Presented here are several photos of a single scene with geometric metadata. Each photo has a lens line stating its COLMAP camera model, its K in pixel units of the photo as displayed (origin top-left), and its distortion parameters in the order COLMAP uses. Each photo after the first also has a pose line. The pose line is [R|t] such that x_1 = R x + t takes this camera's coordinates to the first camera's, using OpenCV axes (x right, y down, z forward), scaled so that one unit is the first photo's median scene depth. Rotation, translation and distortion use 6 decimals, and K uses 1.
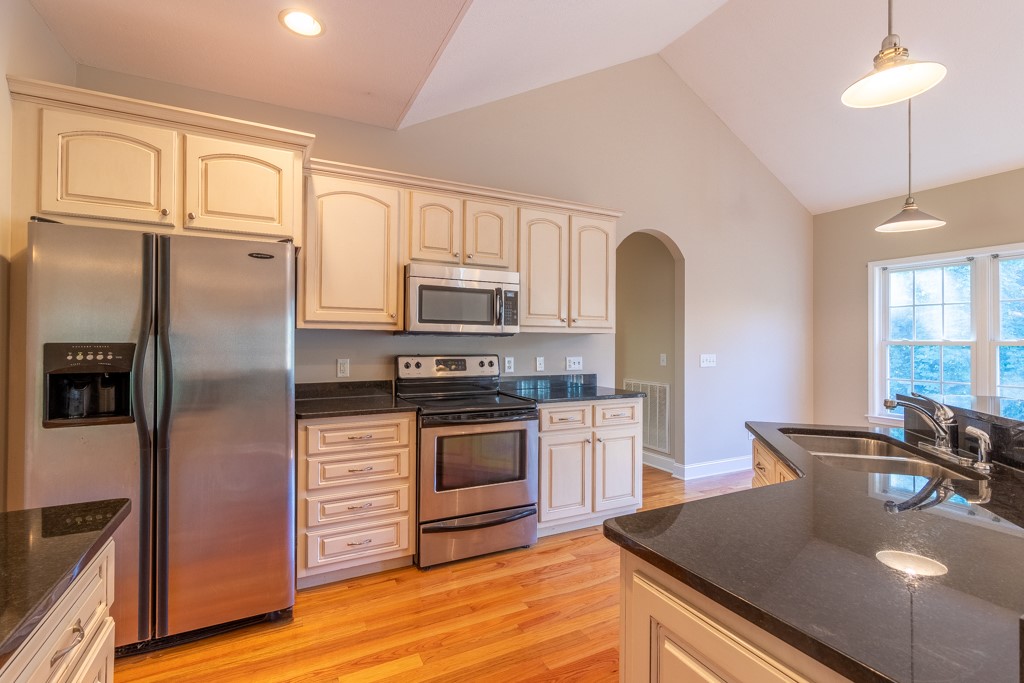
lens RADIAL K [[472.9, 0, 508.1], [0, 472.9, 337.6], [0, 0, 1]] dist [0.000557, -0.000239]
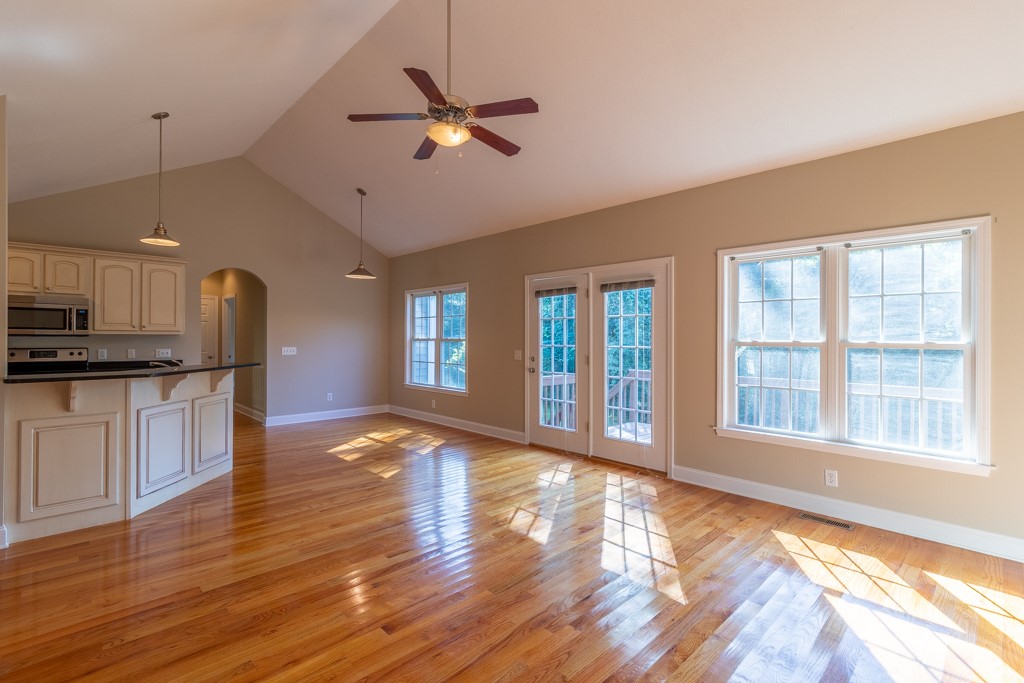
lens RADIAL K [[472.9, 0, 508.1], [0, 472.9, 337.6], [0, 0, 1]] dist [0.000557, -0.000239]
pose [[0.955775, 0.000599, 0.294099, 0.882926], [-0.003833, 0.999938, 0.010421, -0.020973], [-0.294074, -0.011087, 0.955718, -0.965786]]
